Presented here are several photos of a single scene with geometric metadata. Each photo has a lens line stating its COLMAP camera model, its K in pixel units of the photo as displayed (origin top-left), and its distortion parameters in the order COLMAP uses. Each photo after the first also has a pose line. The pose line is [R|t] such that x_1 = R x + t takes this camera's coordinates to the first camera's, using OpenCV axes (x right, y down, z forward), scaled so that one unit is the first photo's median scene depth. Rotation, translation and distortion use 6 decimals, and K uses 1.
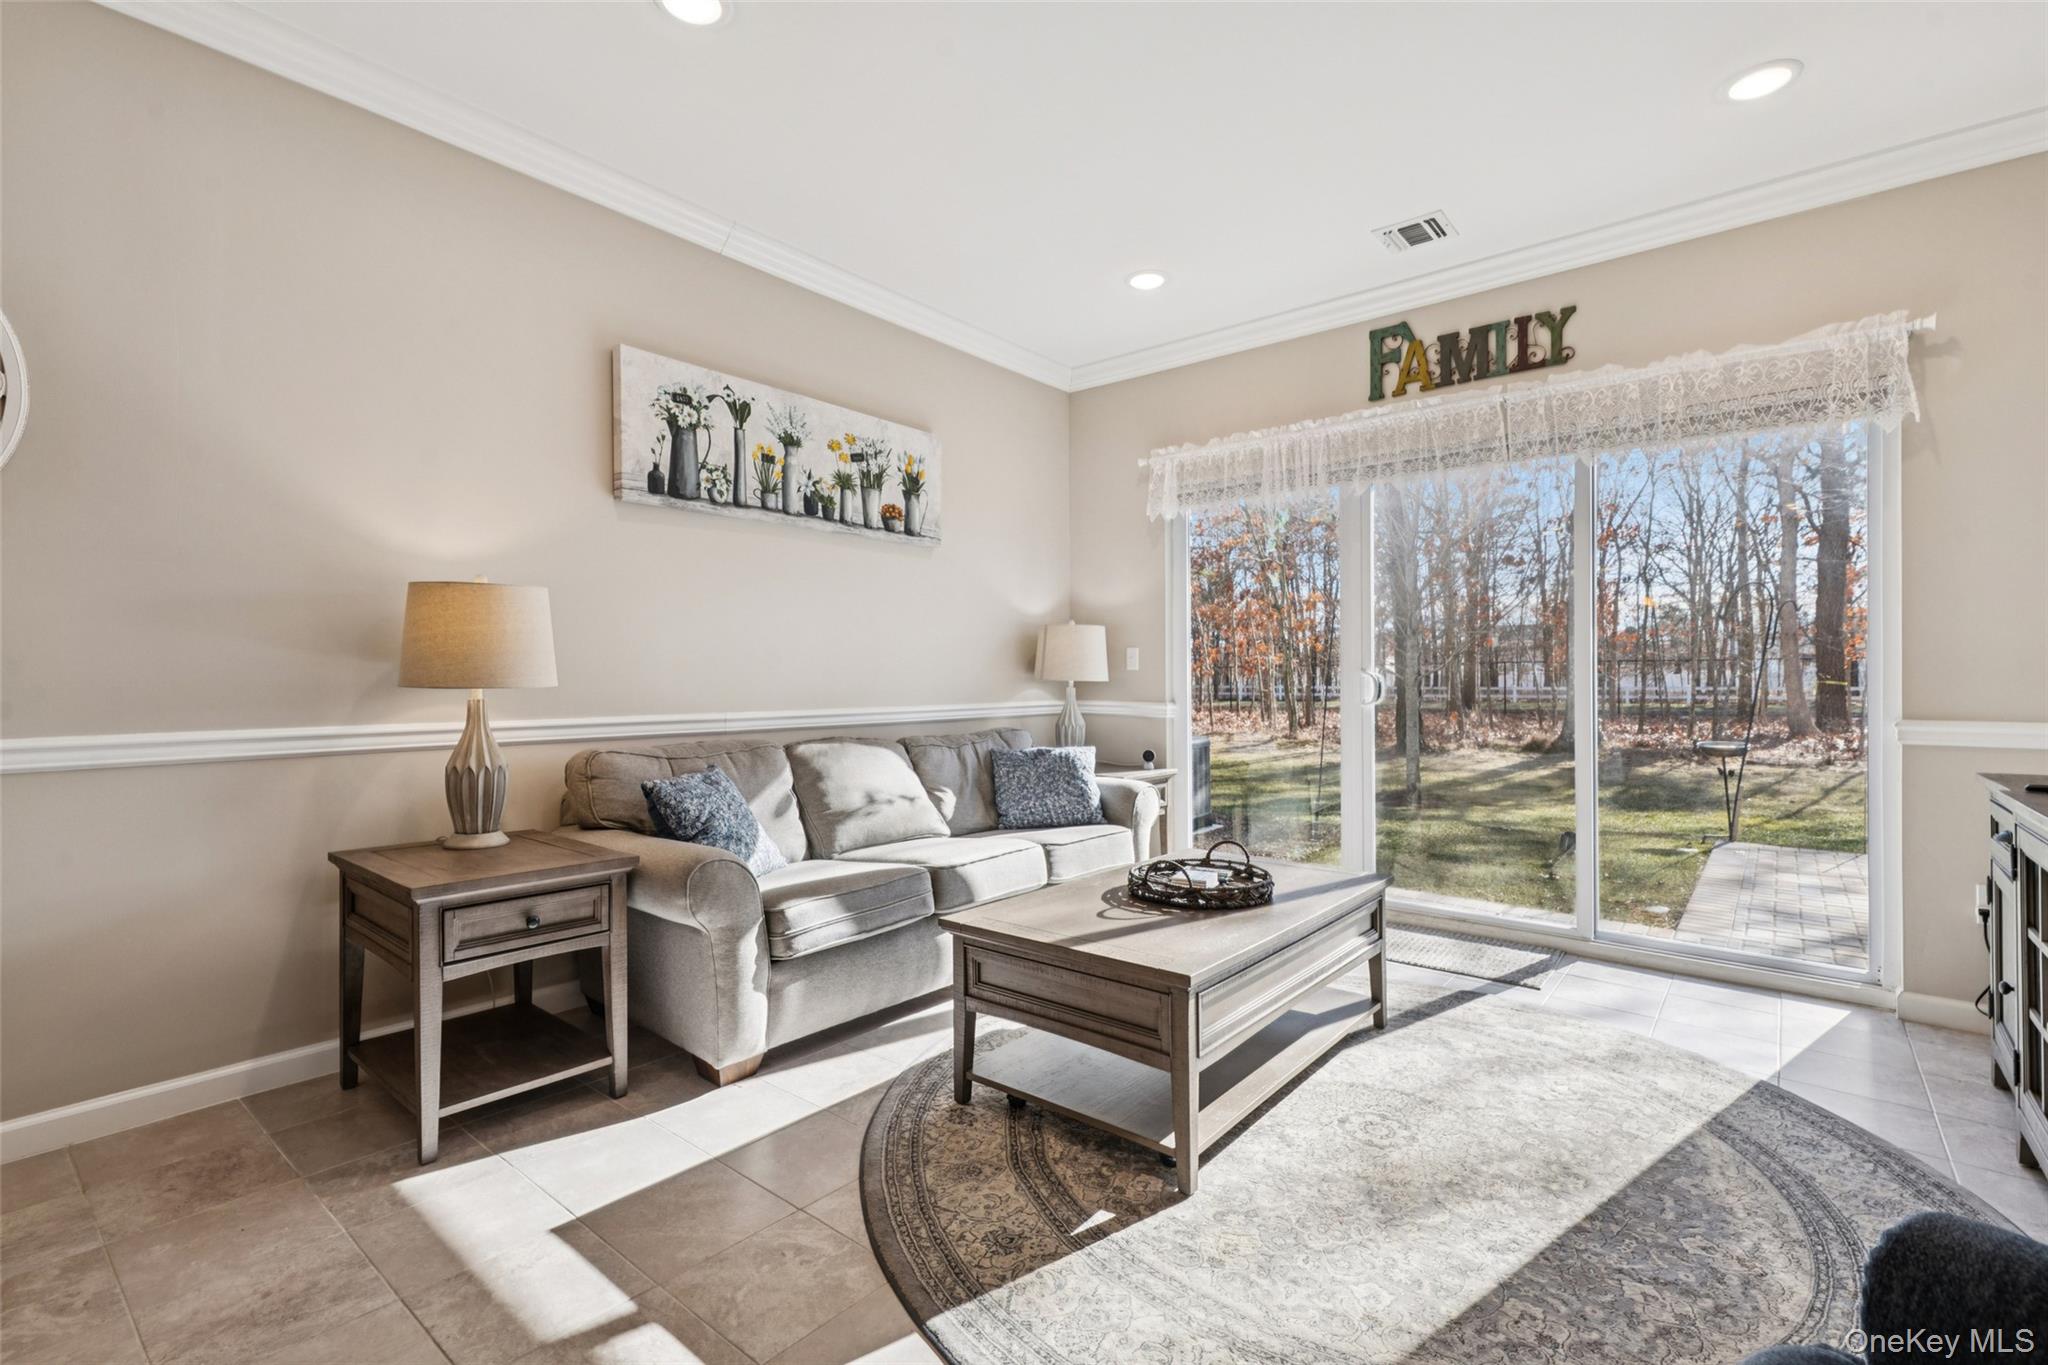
lens RADIAL K [[945.0, 0, 980.0], [0, 945.0, 682.6], [0, 0, 1]] dist [-0.002038, -0.003349]
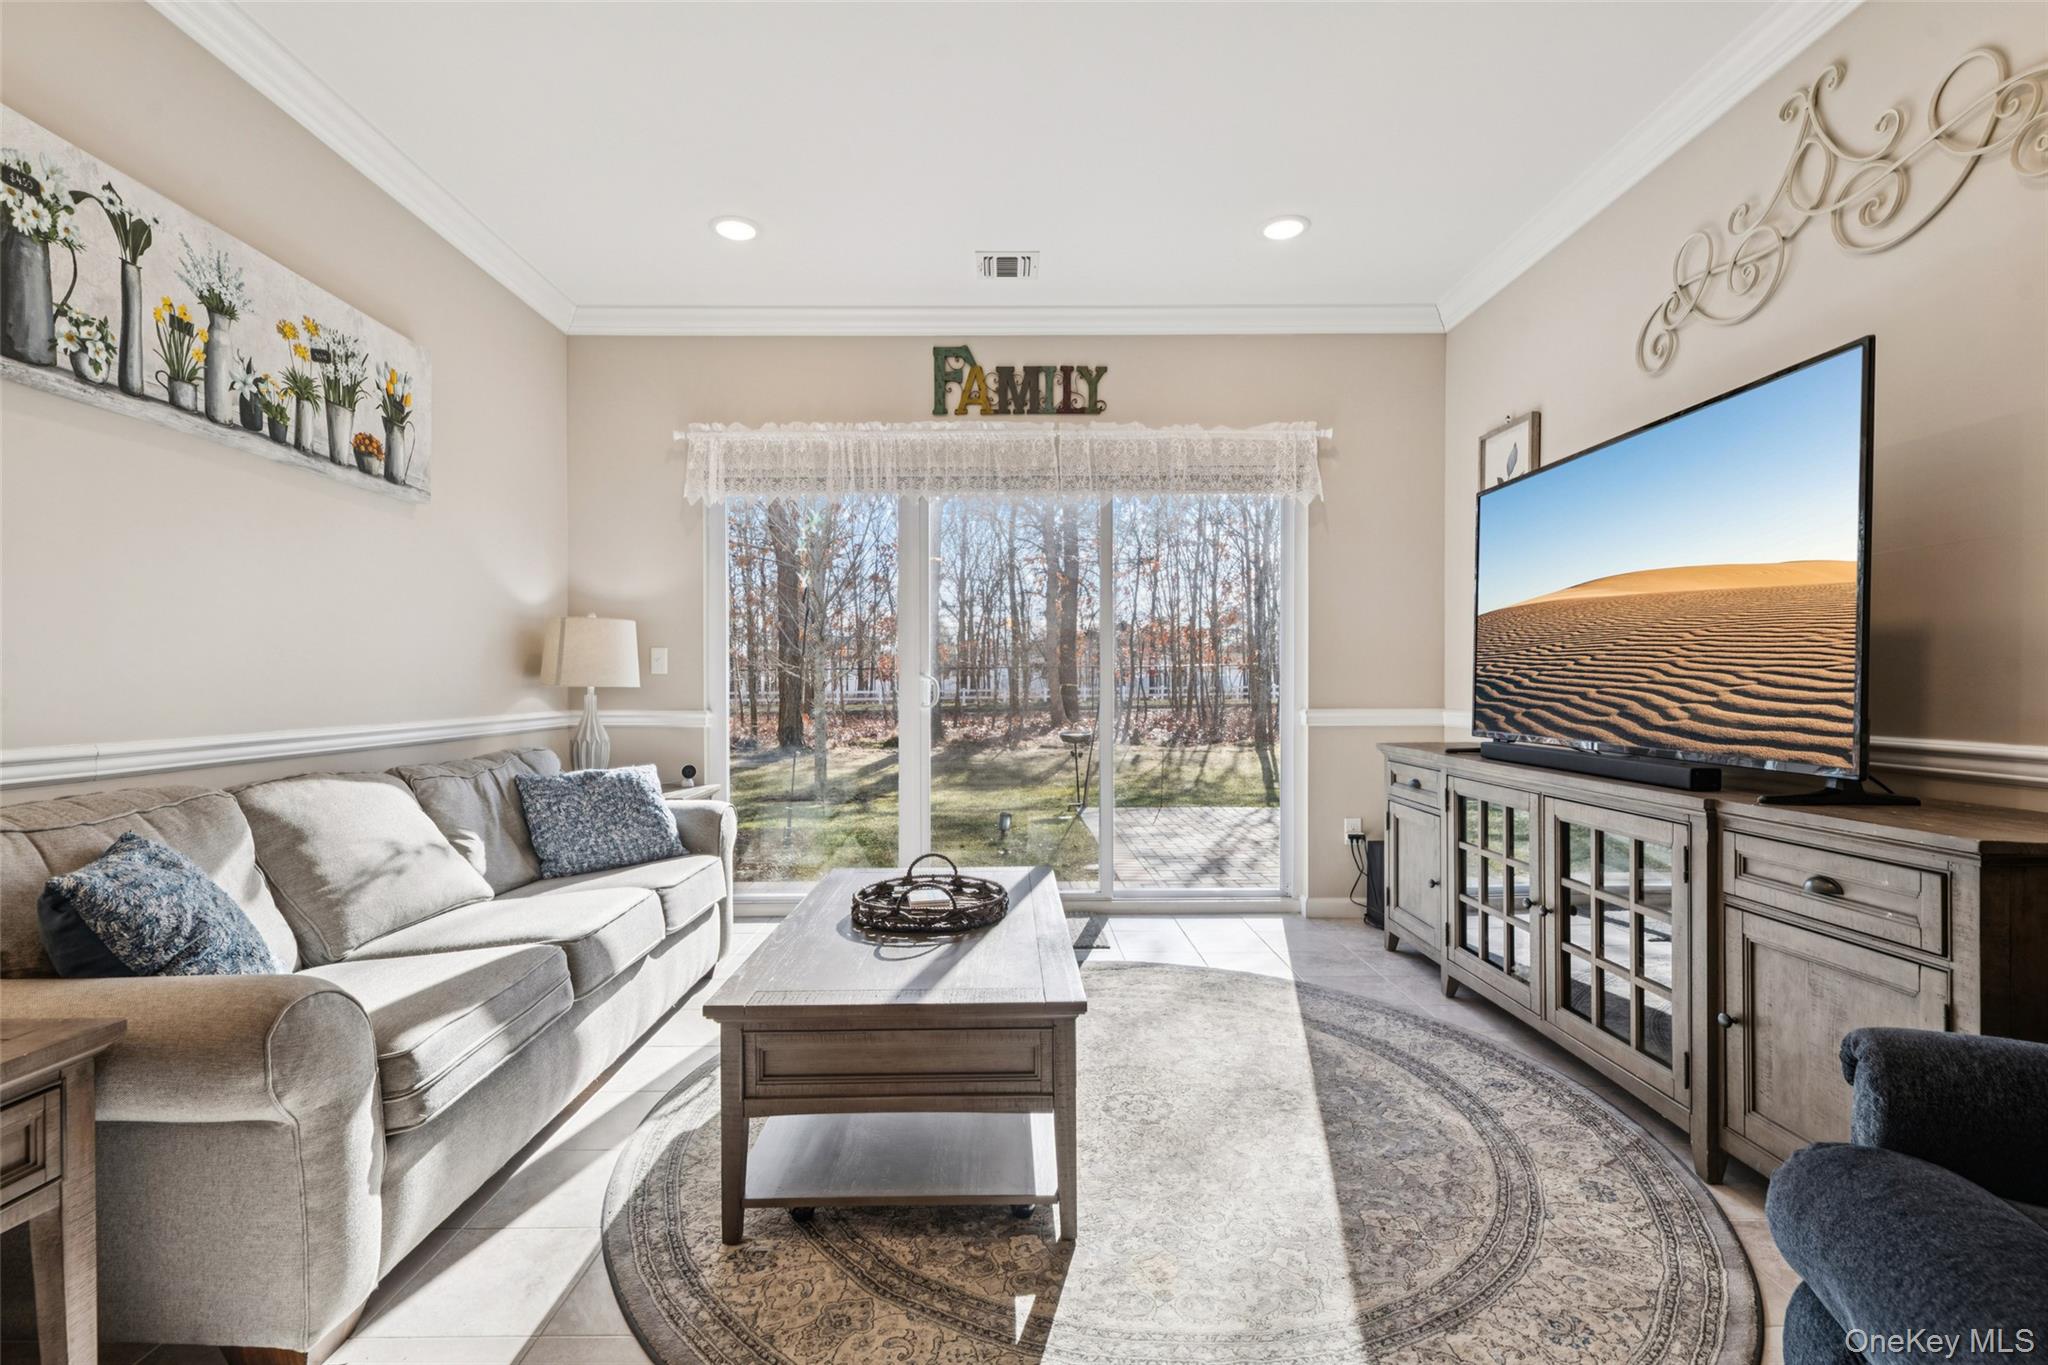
lens RADIAL K [[945.0, 0, 1028.3], [0, 945.0, 680.0], [0, 0, 1]] dist [-0.002038, -0.003349]
pose [[0.737937, -0.001524, 0.674868, -0.238570], [0.007706, 0.999951, -0.006168, 0.000686], [-0.674826, 0.009752, 0.737912, 0.188406]]
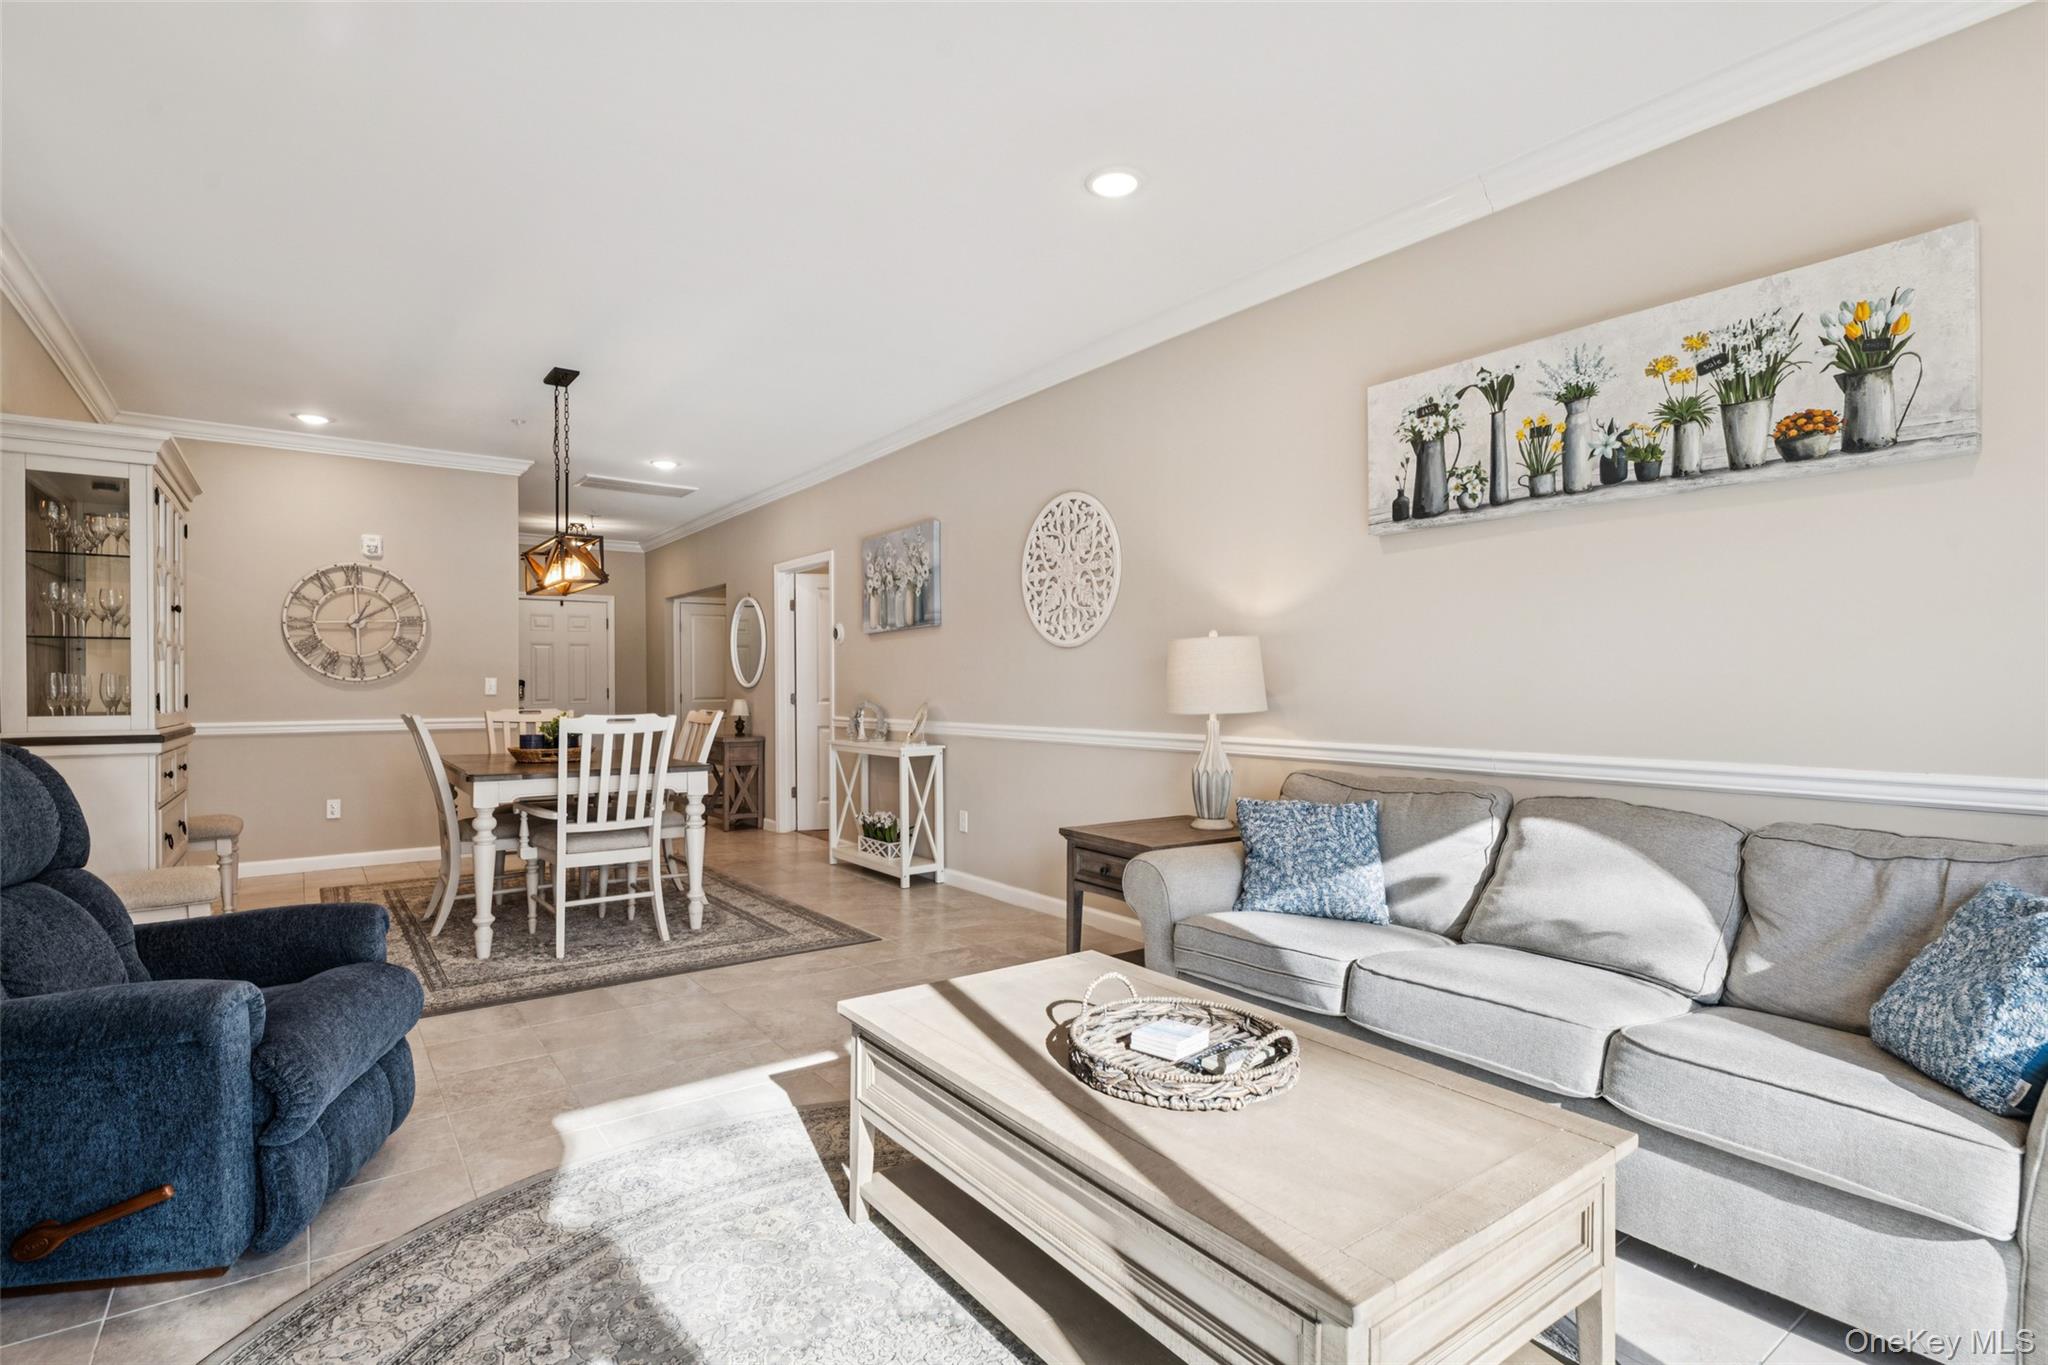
lens RADIAL K [[986.4, 0, 1025.4], [0, 986.4, 680.2], [0, 0, 1]] dist [0.003018, 0.000856]
pose [[-0.224076, -0.010247, -0.974518, 0.690898], [-0.008922, 0.999924, -0.008463, -0.020689], [0.974531, 0.006799, -0.224151, 0.794755]]
